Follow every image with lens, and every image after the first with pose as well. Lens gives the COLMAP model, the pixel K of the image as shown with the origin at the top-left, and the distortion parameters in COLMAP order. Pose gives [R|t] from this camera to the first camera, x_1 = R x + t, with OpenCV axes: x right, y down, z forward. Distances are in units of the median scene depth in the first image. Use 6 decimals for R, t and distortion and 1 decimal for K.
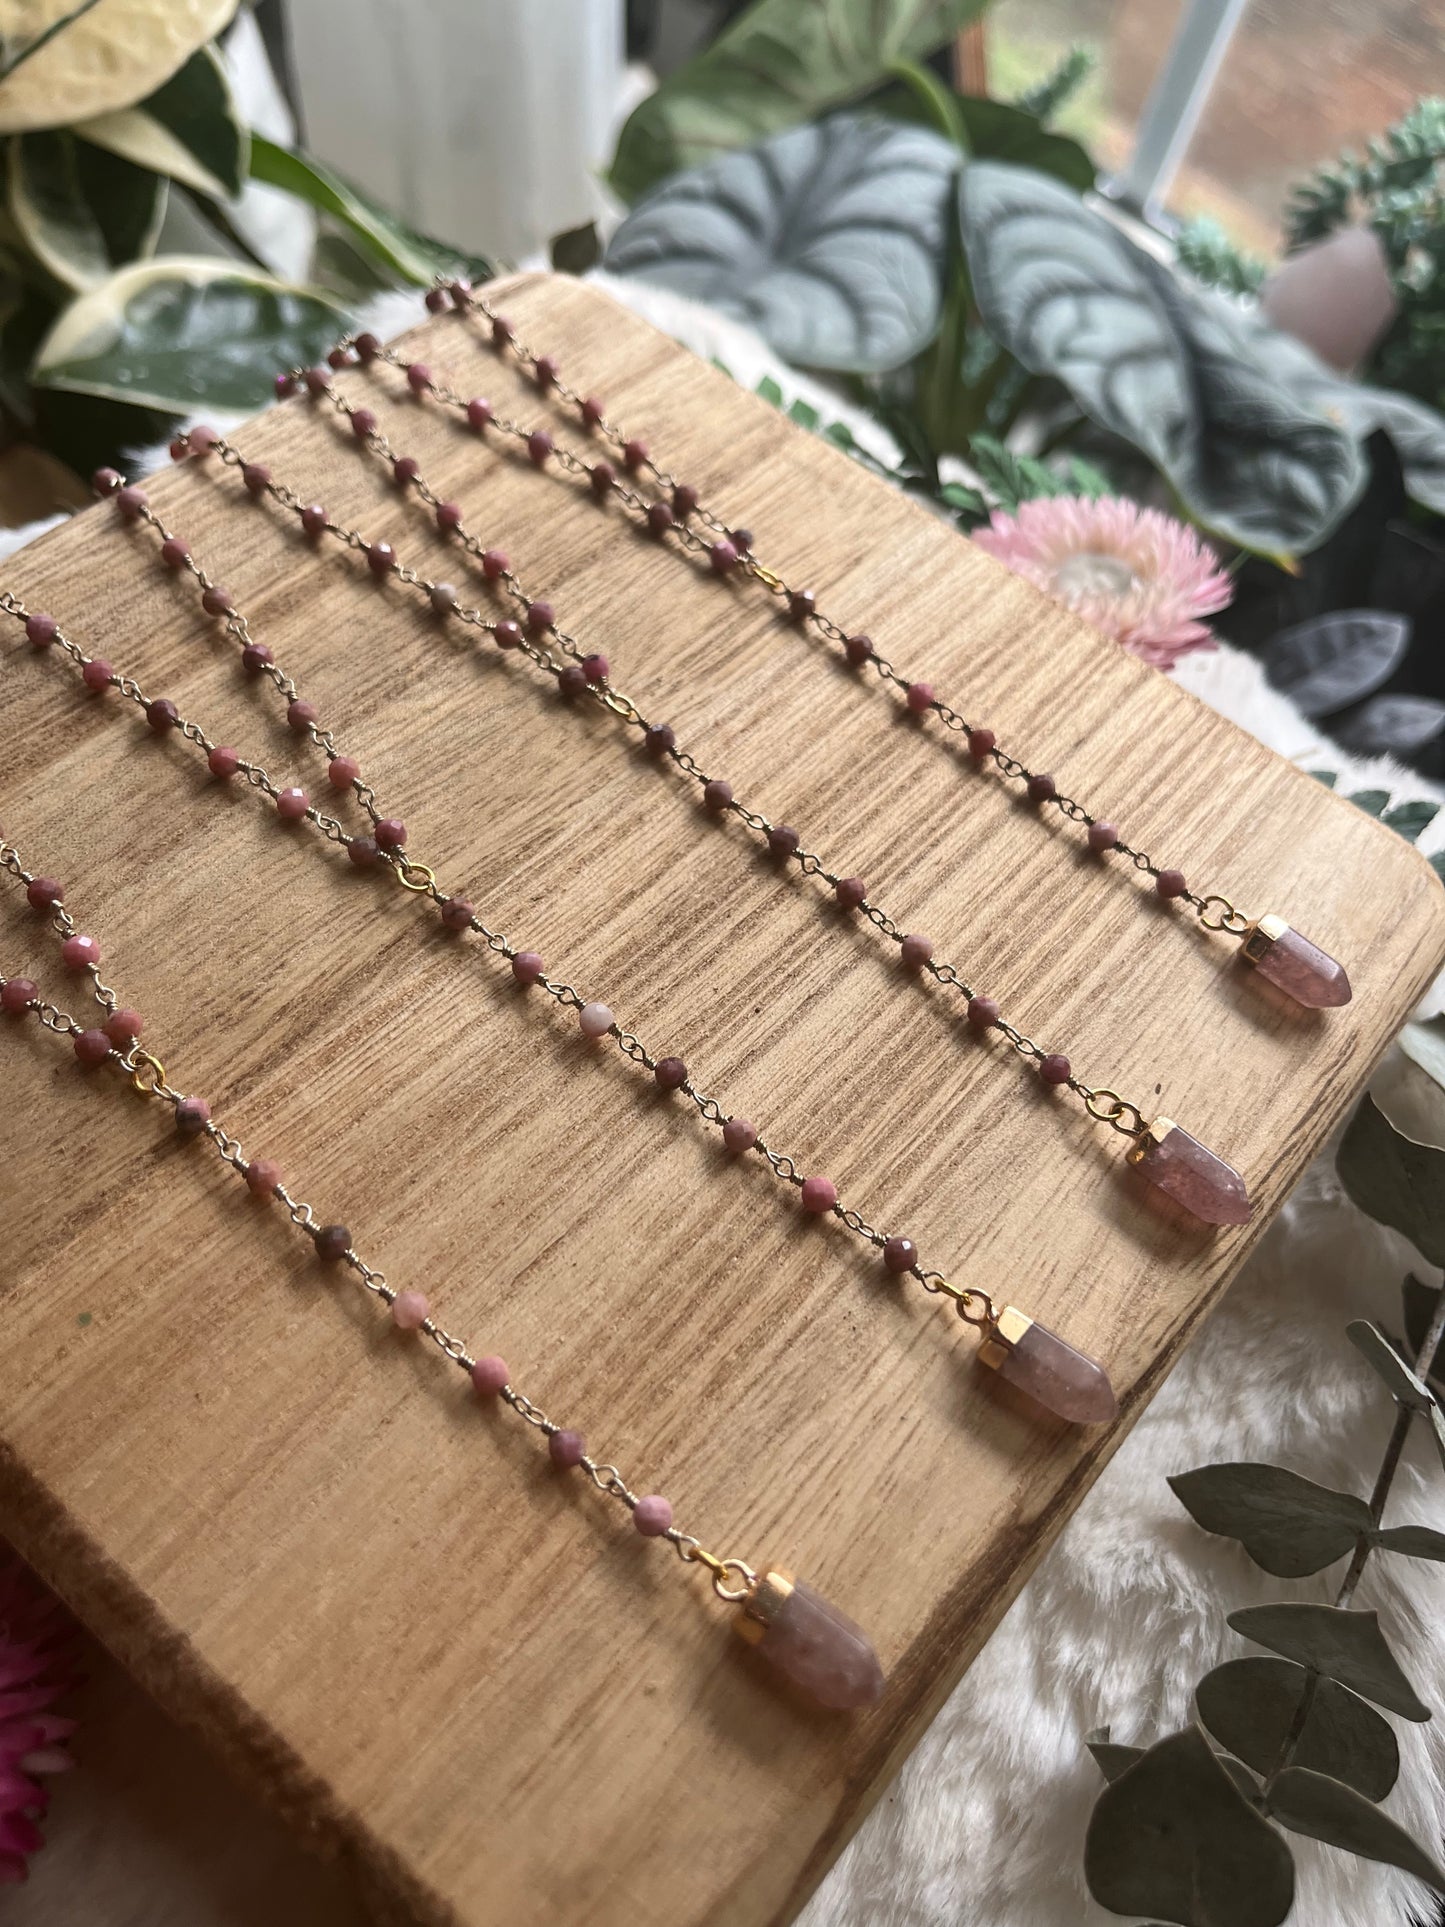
lens RADIAL K [[1556.1, 0, 753.0], [0, 1556.1, 938.4], [0, 0, 1]] dist [-0.002925, -0.014643]
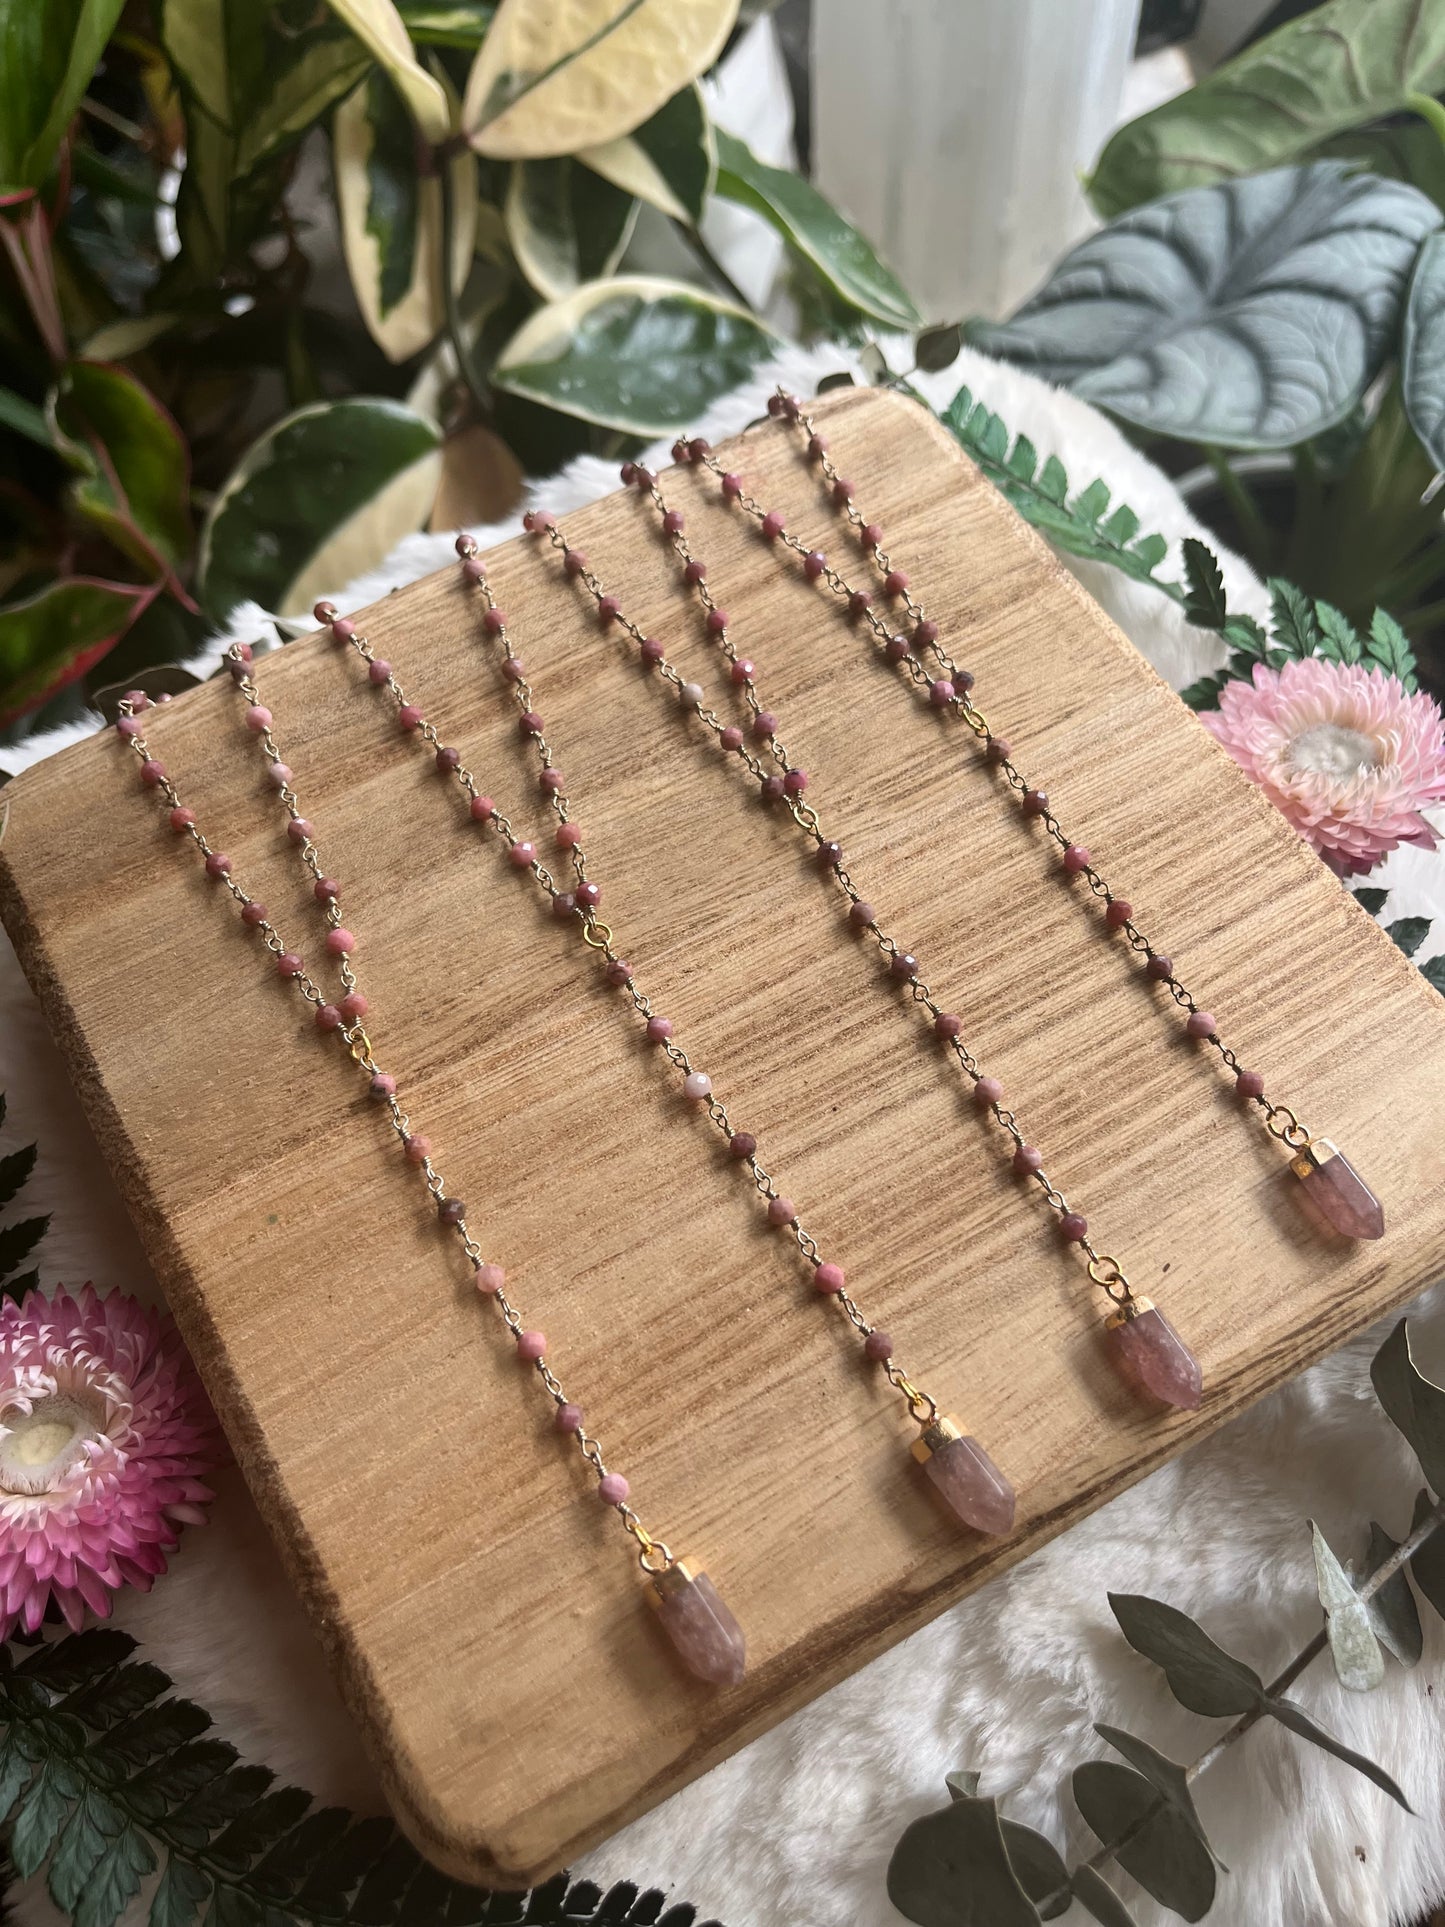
lens RADIAL K [[1546.0, 0, 722.5], [0, 1546.0, 963.5], [0, 0, 1]] dist [0.004829, 0.002909]
pose [[0.931282, 0.231235, -0.281503, 0.218575], [-0.207028, 0.971749, 0.113326, -0.169381], [0.299755, -0.047259, 0.952845, -0.138651]]
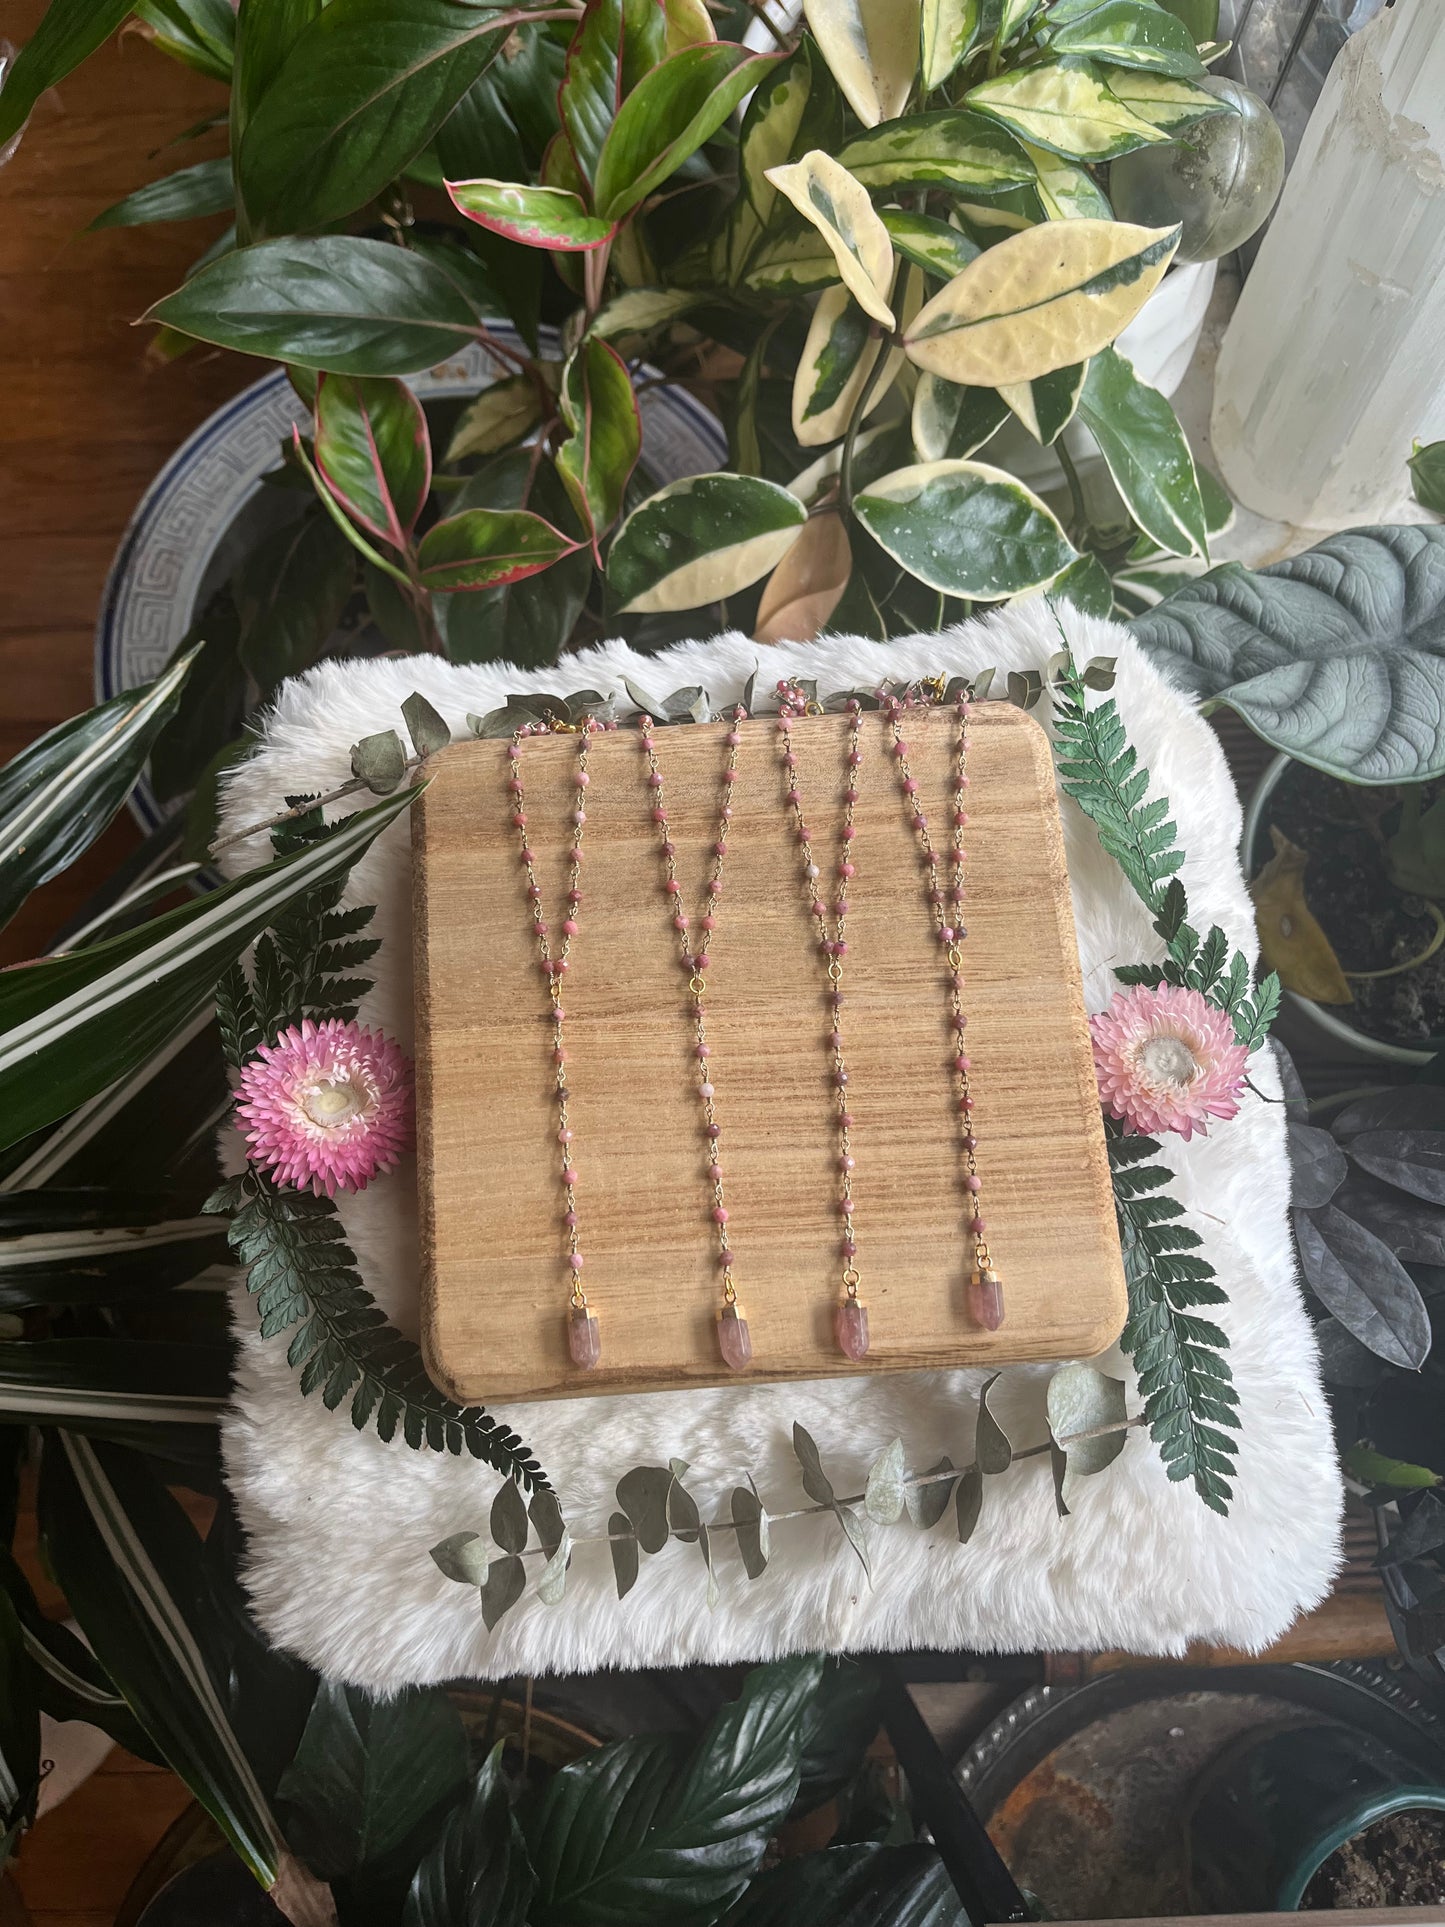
lens RADIAL K [[1543.3, 0, 722.5], [0, 1543.3, 963.5], [0, 0, 1]] dist [0.079787, -0.102799]
pose [[0.686460, 0.651552, -0.322881, 0.482805], [-0.558617, 0.756773, 0.339471, -0.800741], [0.465531, -0.052667, 0.883463, -0.901954]]
